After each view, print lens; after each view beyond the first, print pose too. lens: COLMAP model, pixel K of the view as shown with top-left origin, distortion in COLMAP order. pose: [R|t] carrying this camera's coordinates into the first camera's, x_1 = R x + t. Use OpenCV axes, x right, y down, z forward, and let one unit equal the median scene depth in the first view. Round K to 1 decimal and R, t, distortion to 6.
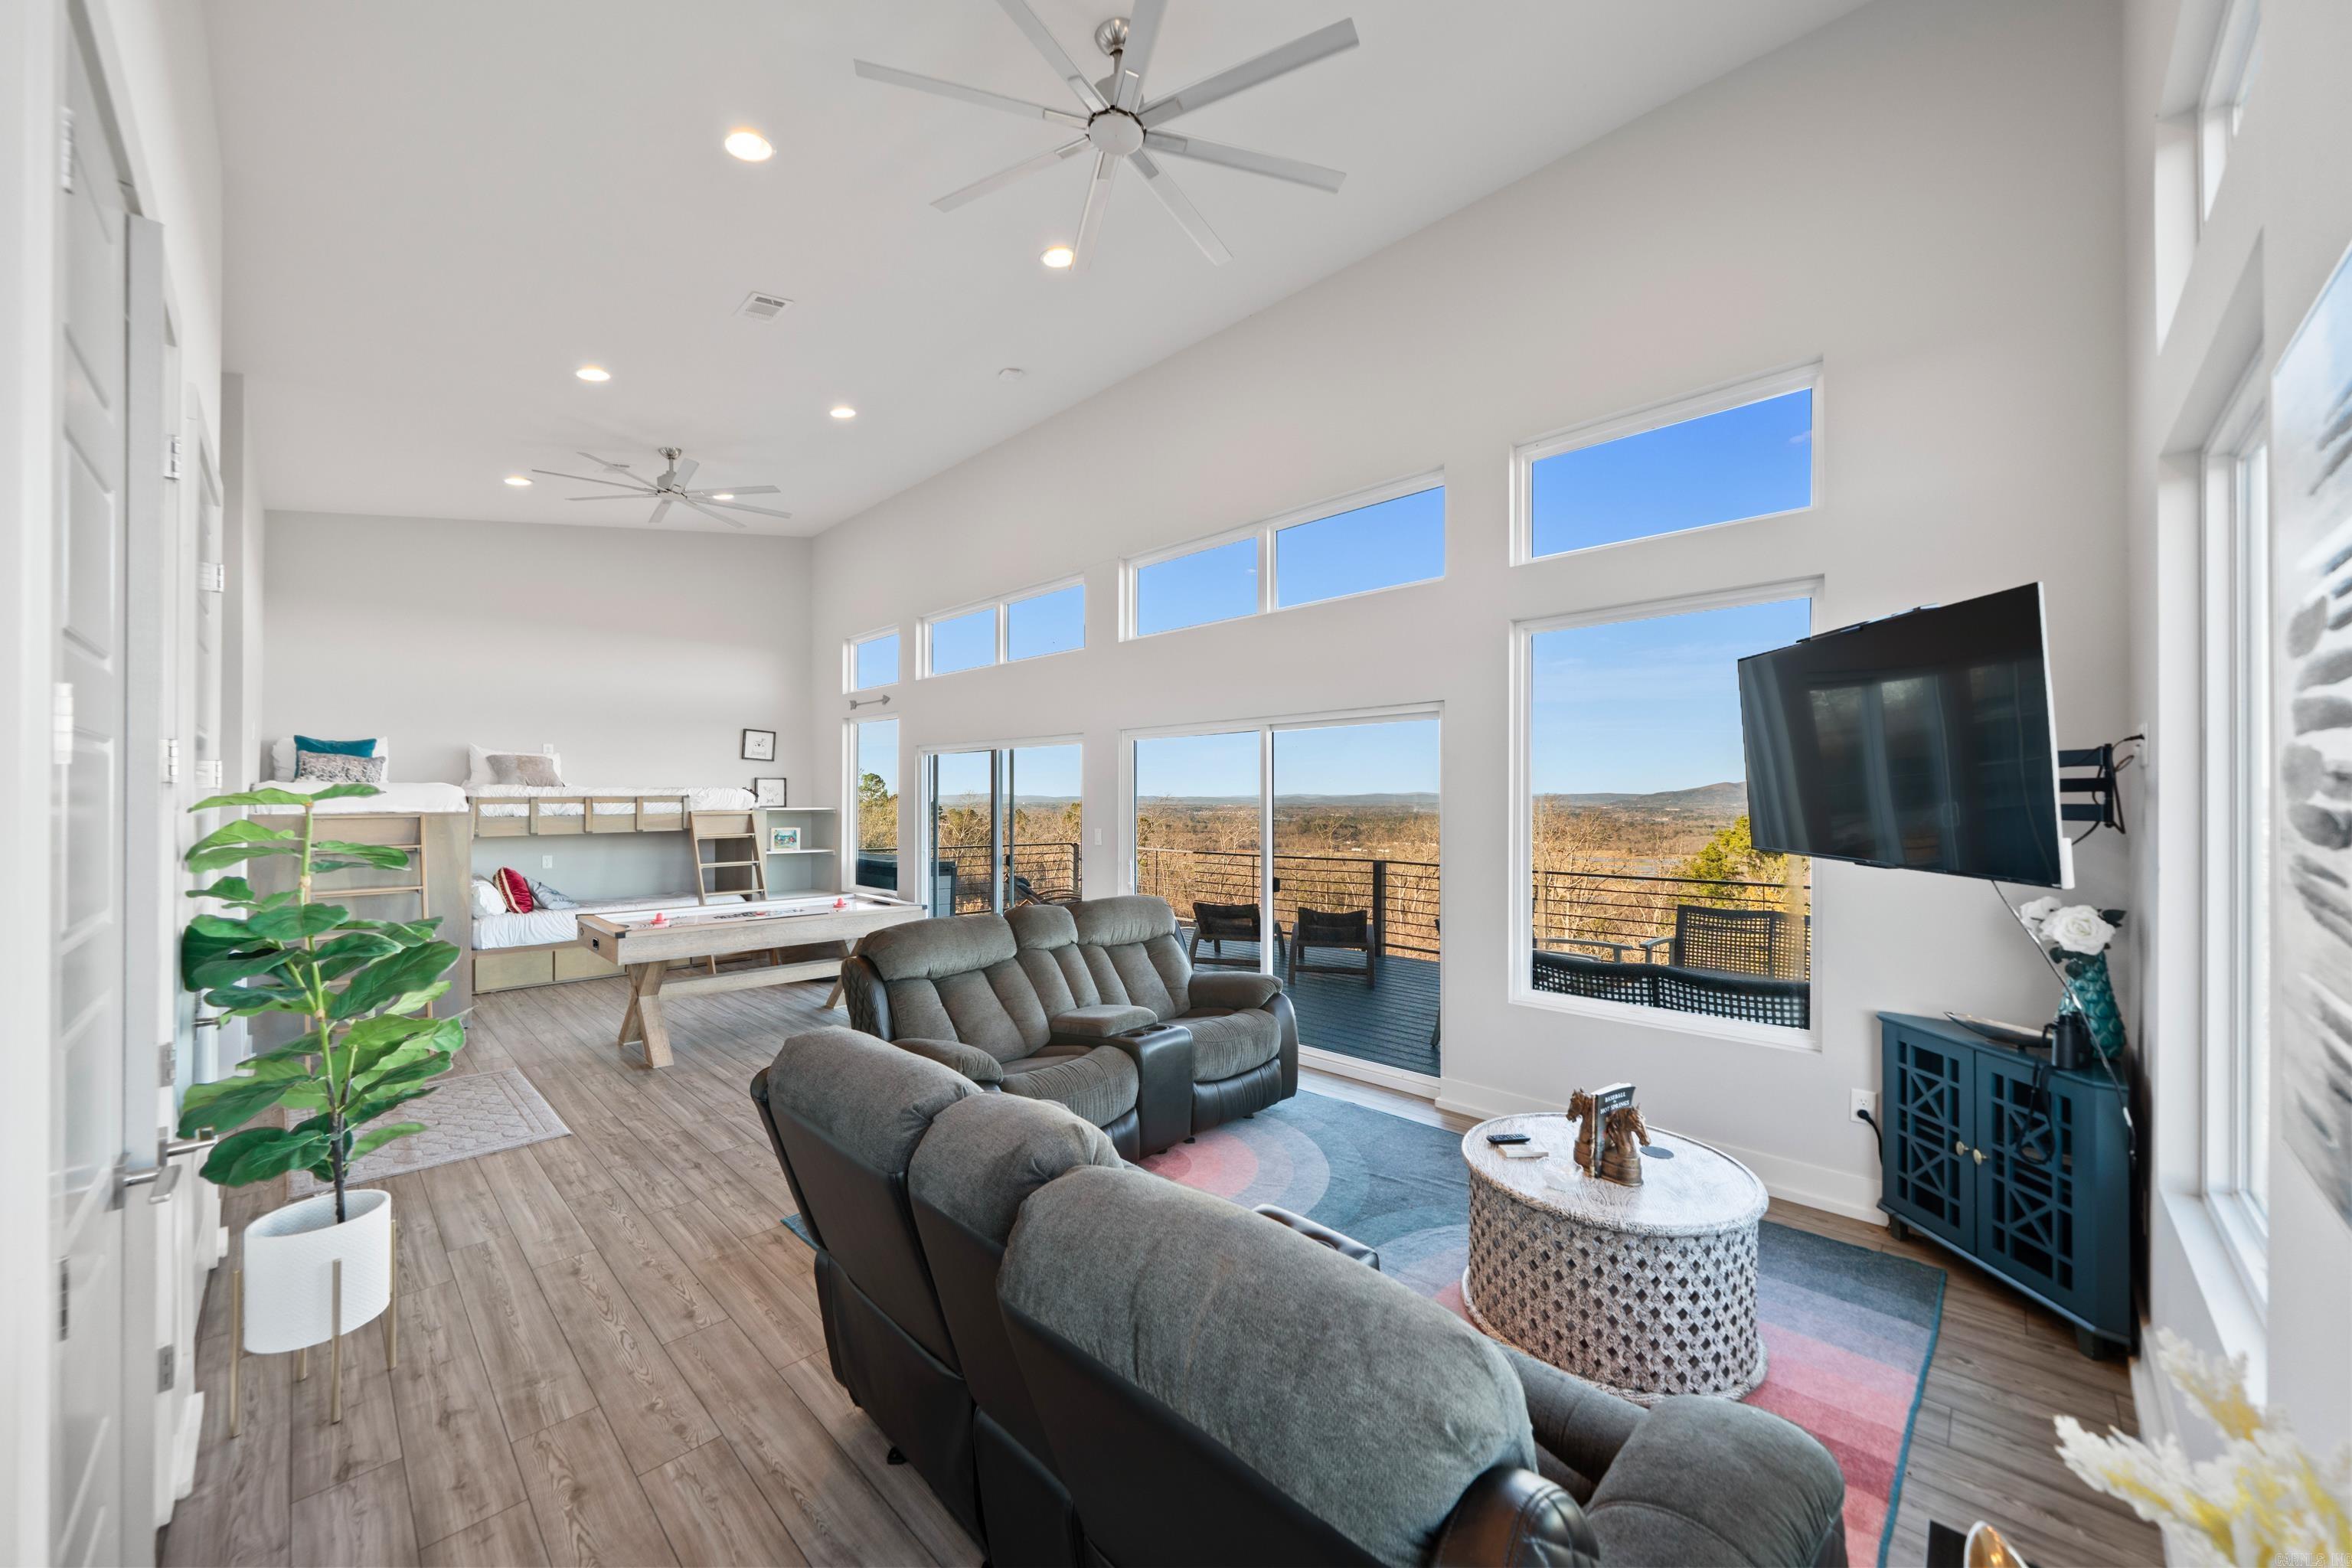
lens RADIAL K [[862.6, 0, 1179.9], [0, 862.6, 788.9], [0, 0, 1]] dist [0.000658, -0.000002]
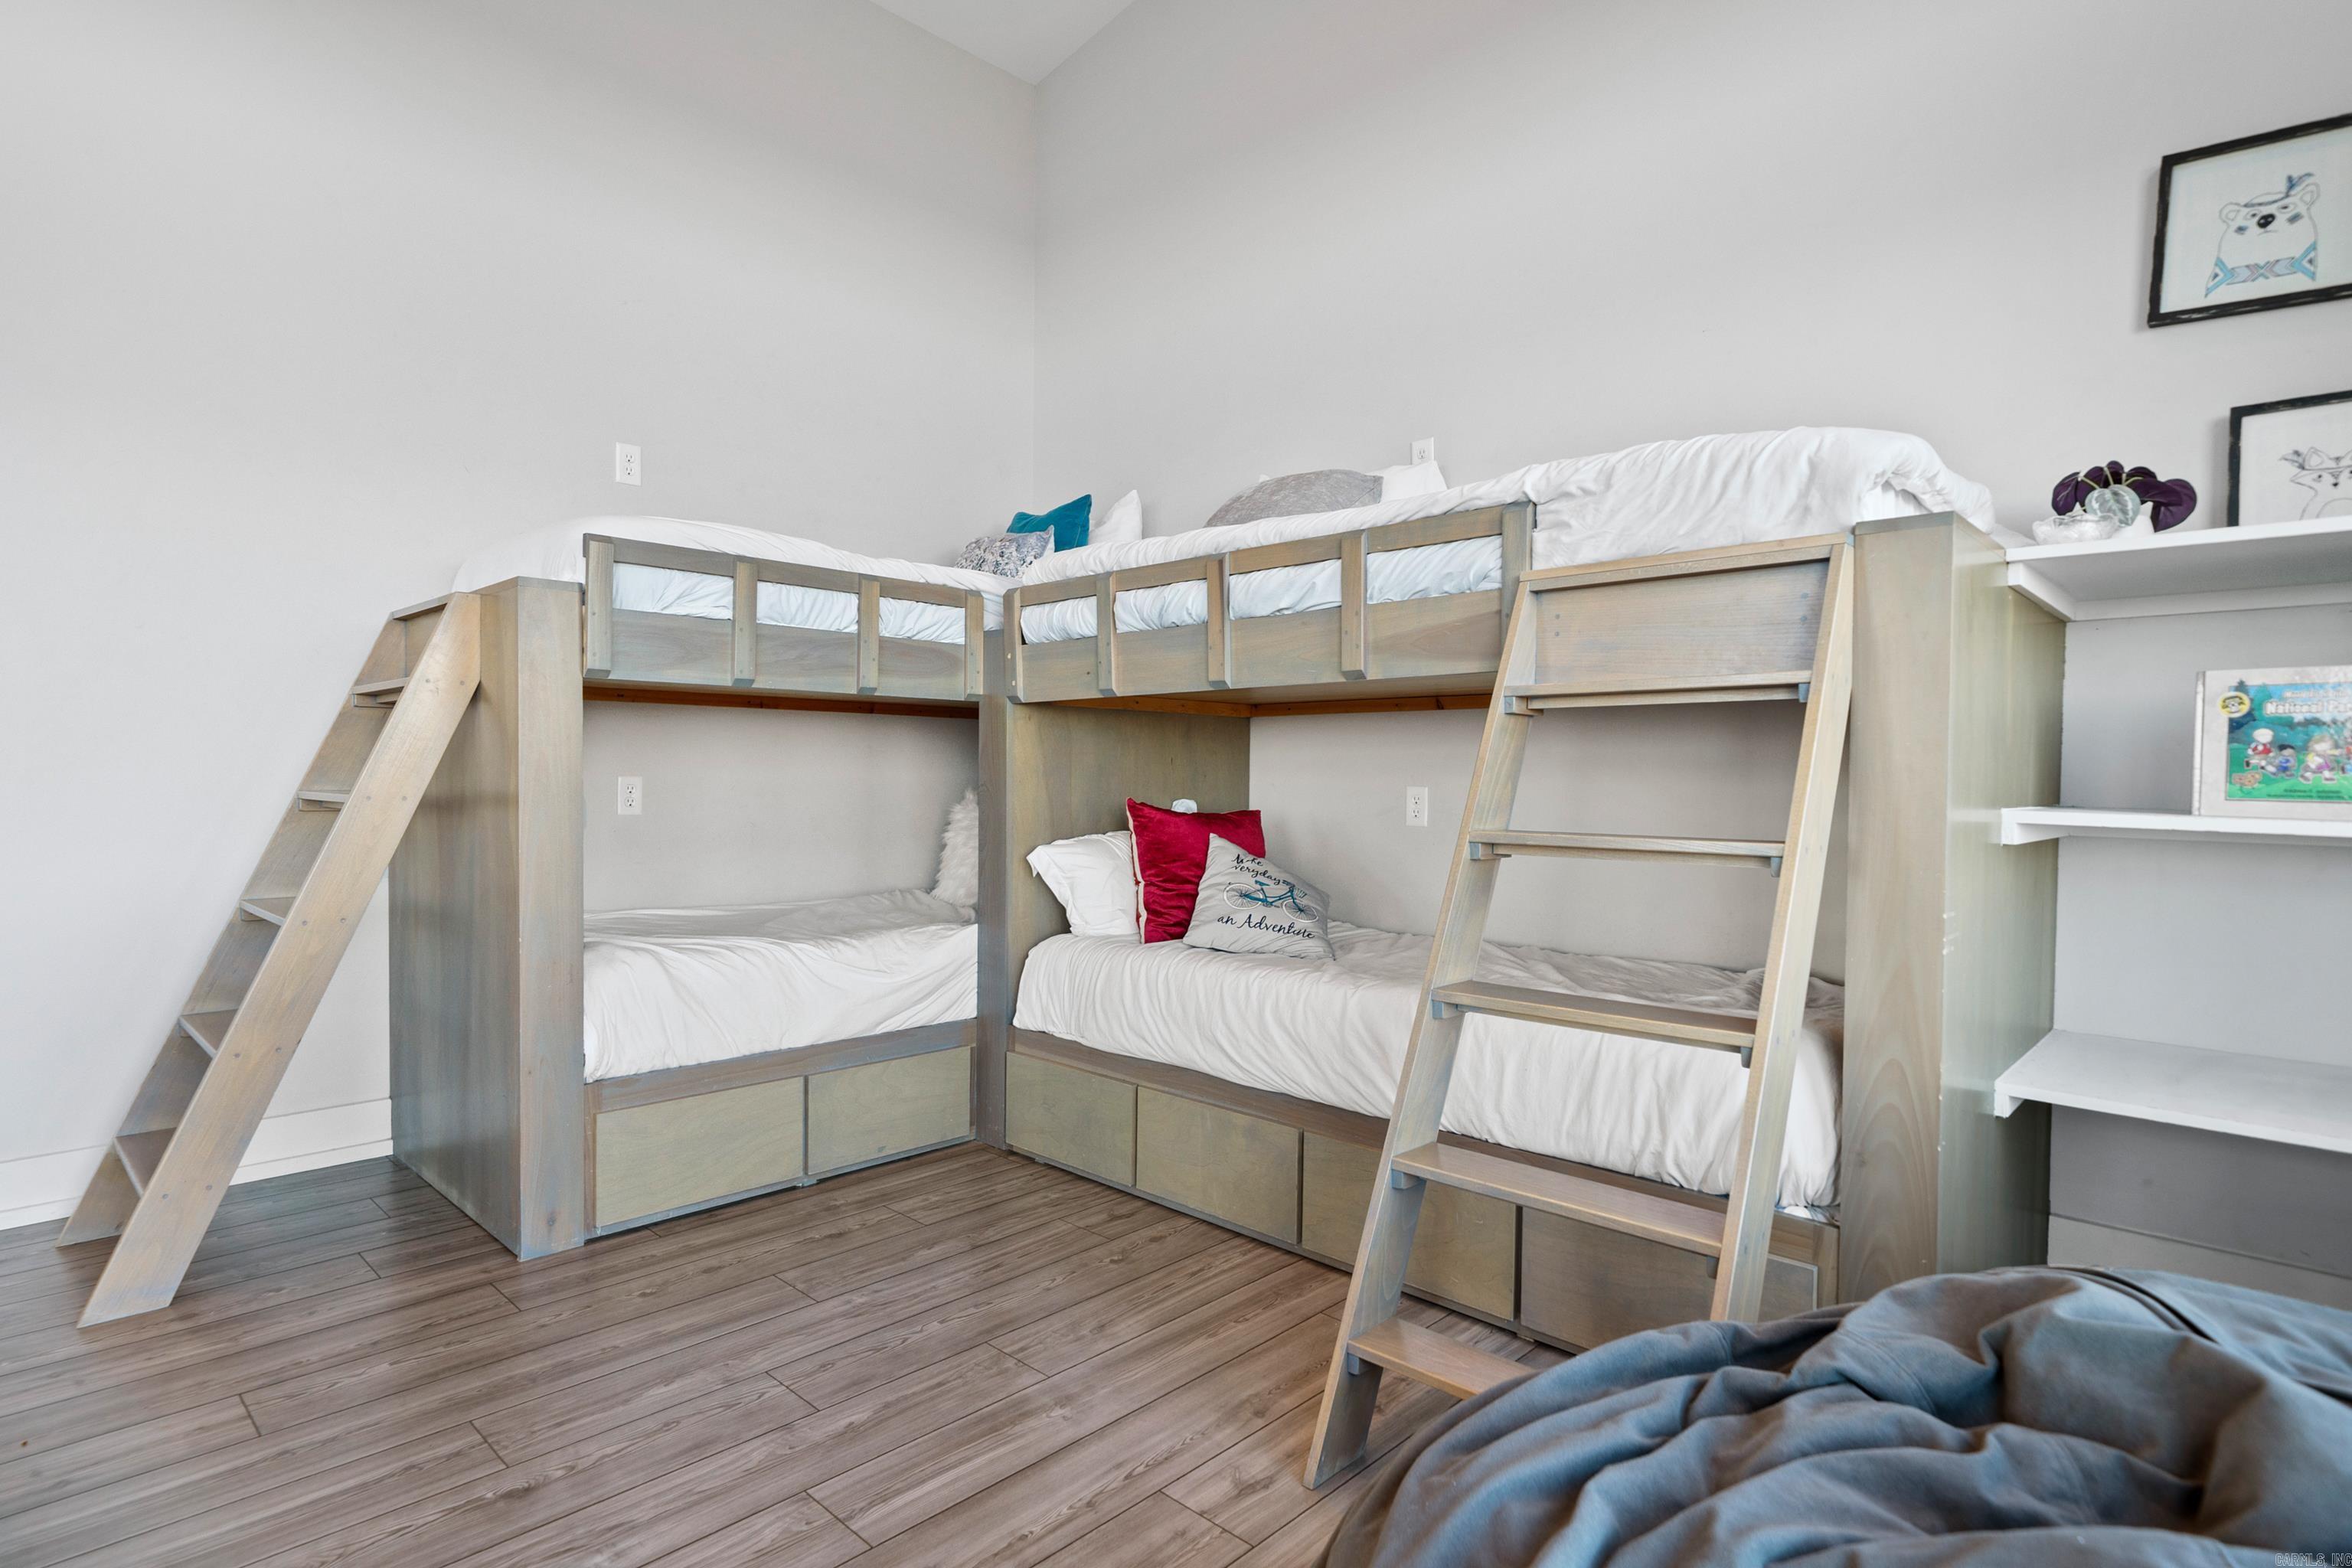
lens RADIAL K [[1225.8, 0, 1185.9], [0, 1225.8, 784.4], [0, 0, 1]] dist [0.012259, -0.000334]
pose [[0.012074, 0.006233, -0.999908, -0.576933], [0.000223, 0.999981, 0.006236, 0.150769], [0.999927, -0.000298, 0.012072, 1.883517]]
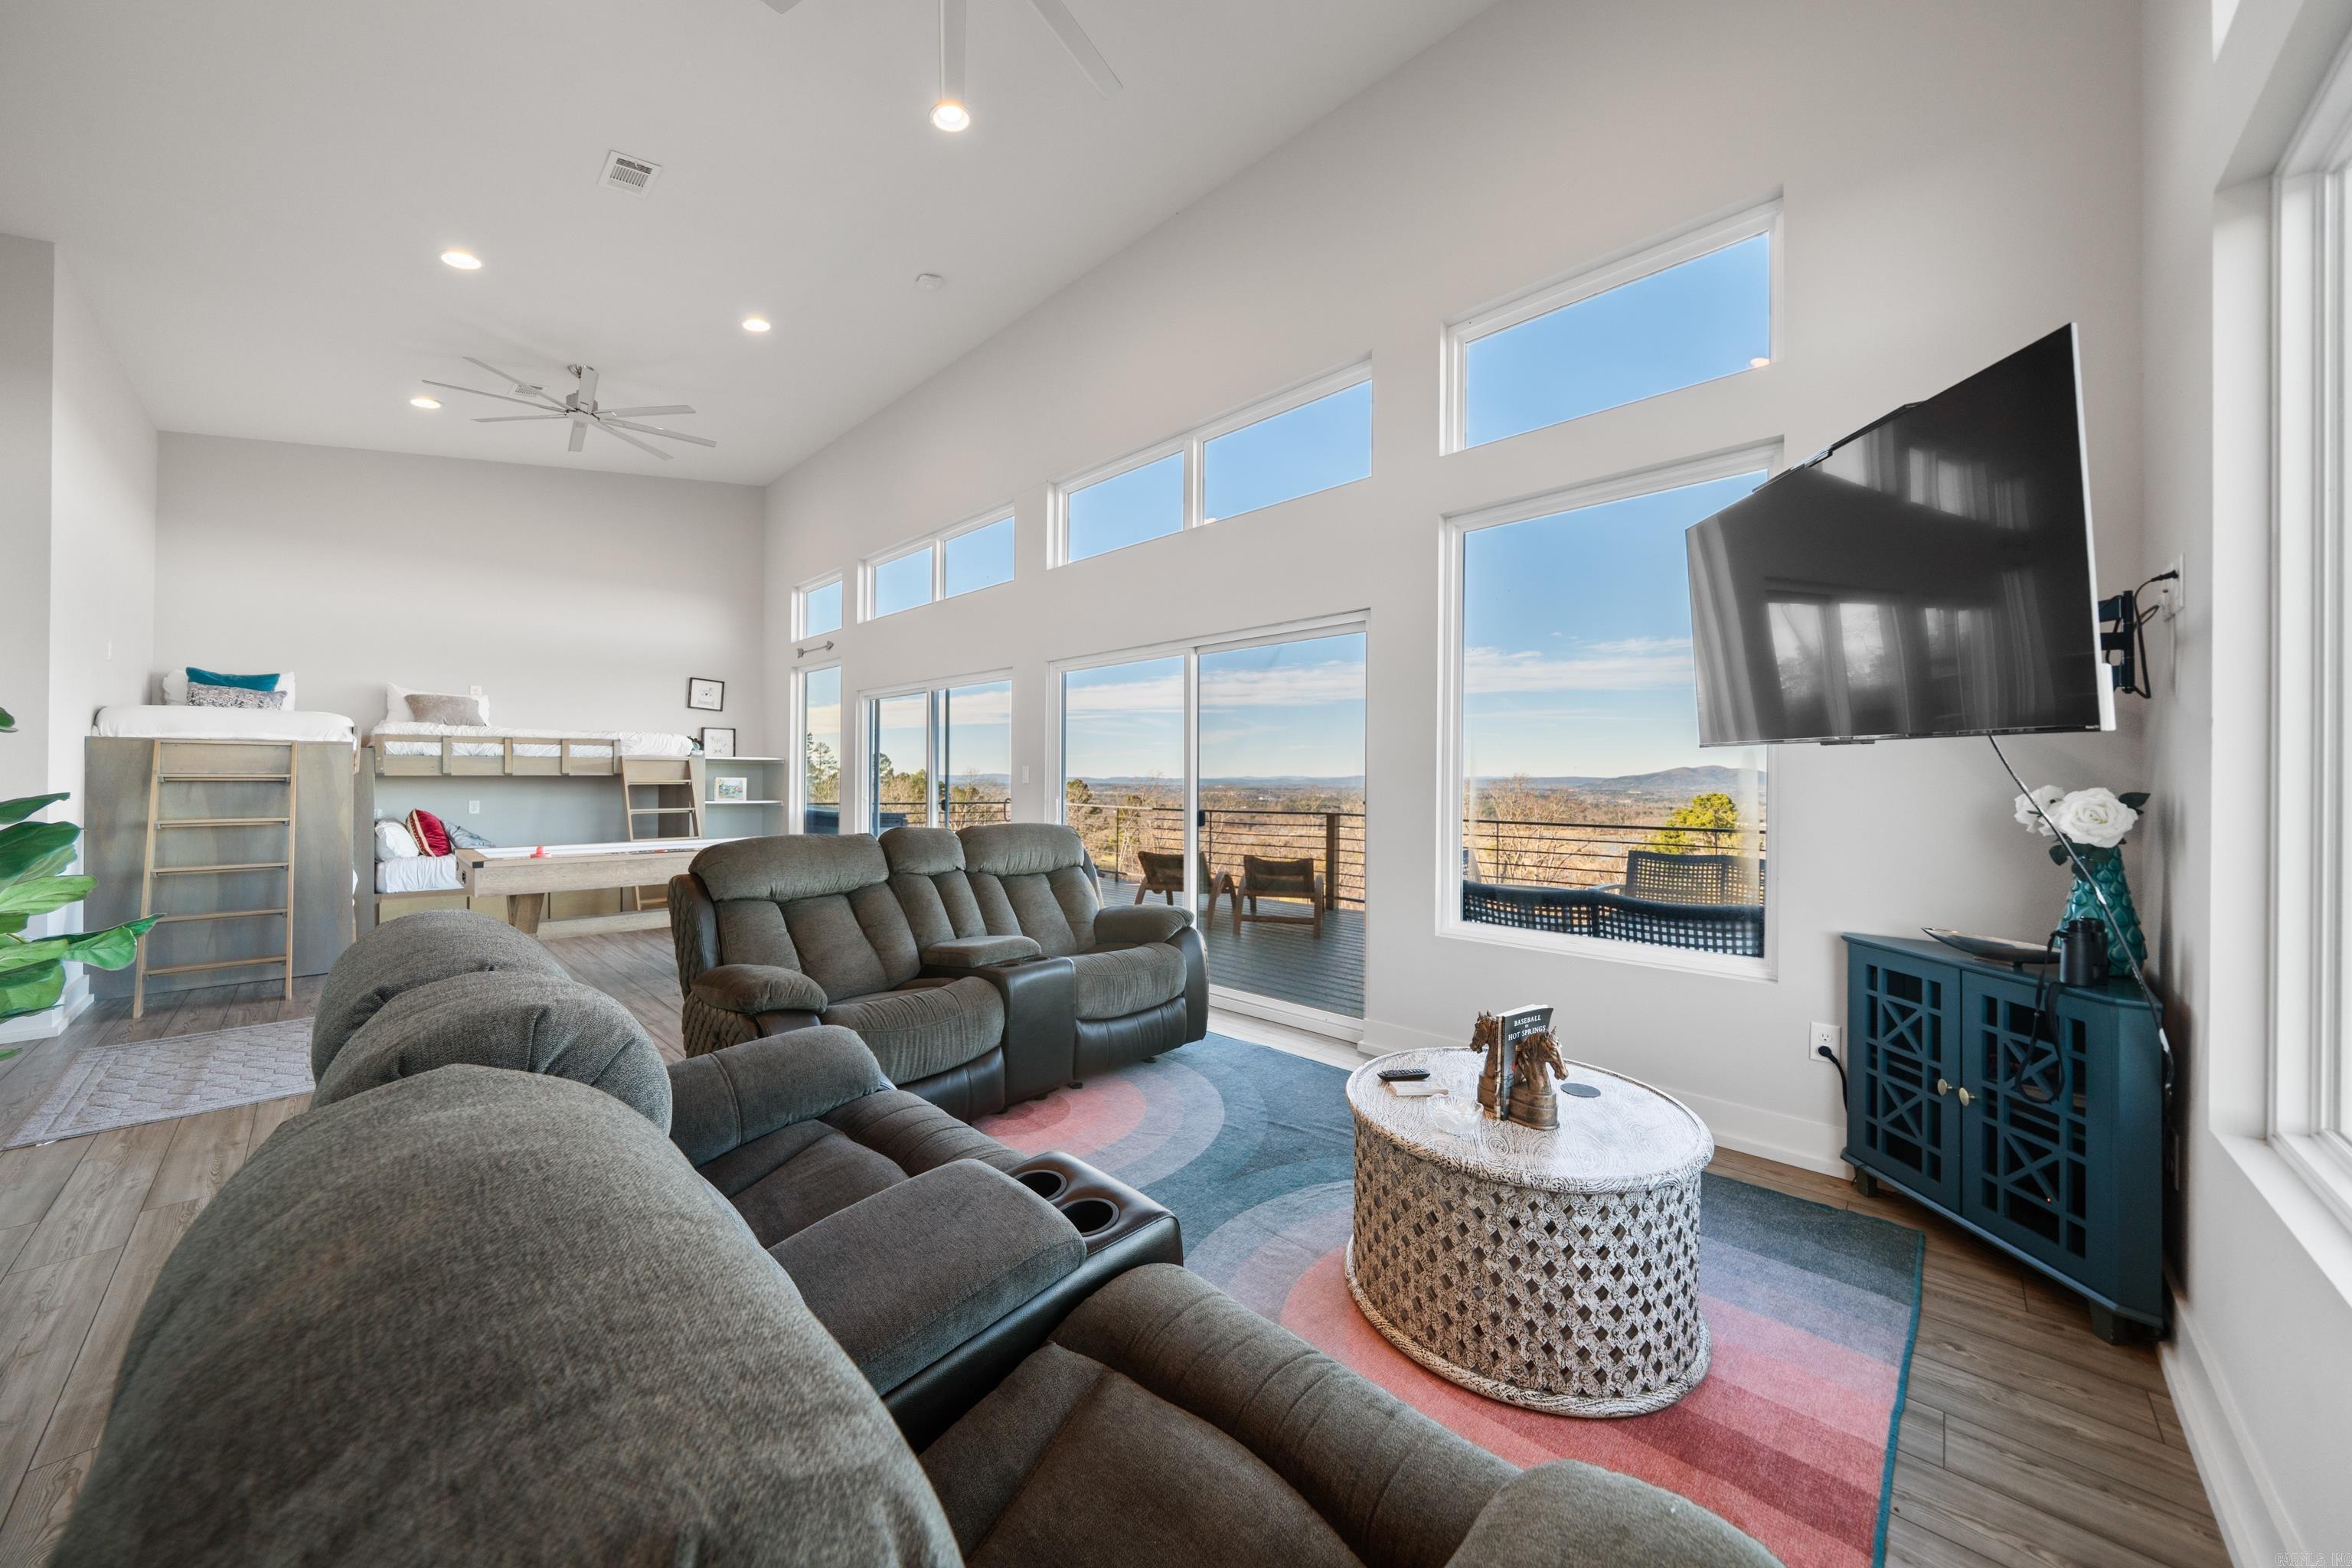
lens RADIAL K [[810.3, 0, 1184.8], [0, 810.3, 773.3], [0, 0, 1]] dist [-0.002088, 0.000172]
pose [[0.999924, 0.005128, 0.011253, 0.117467], [-0.005143, 0.999986, 0.001359, 0.085265], [-0.011246, -0.001417, 0.999936, 0.166106]]
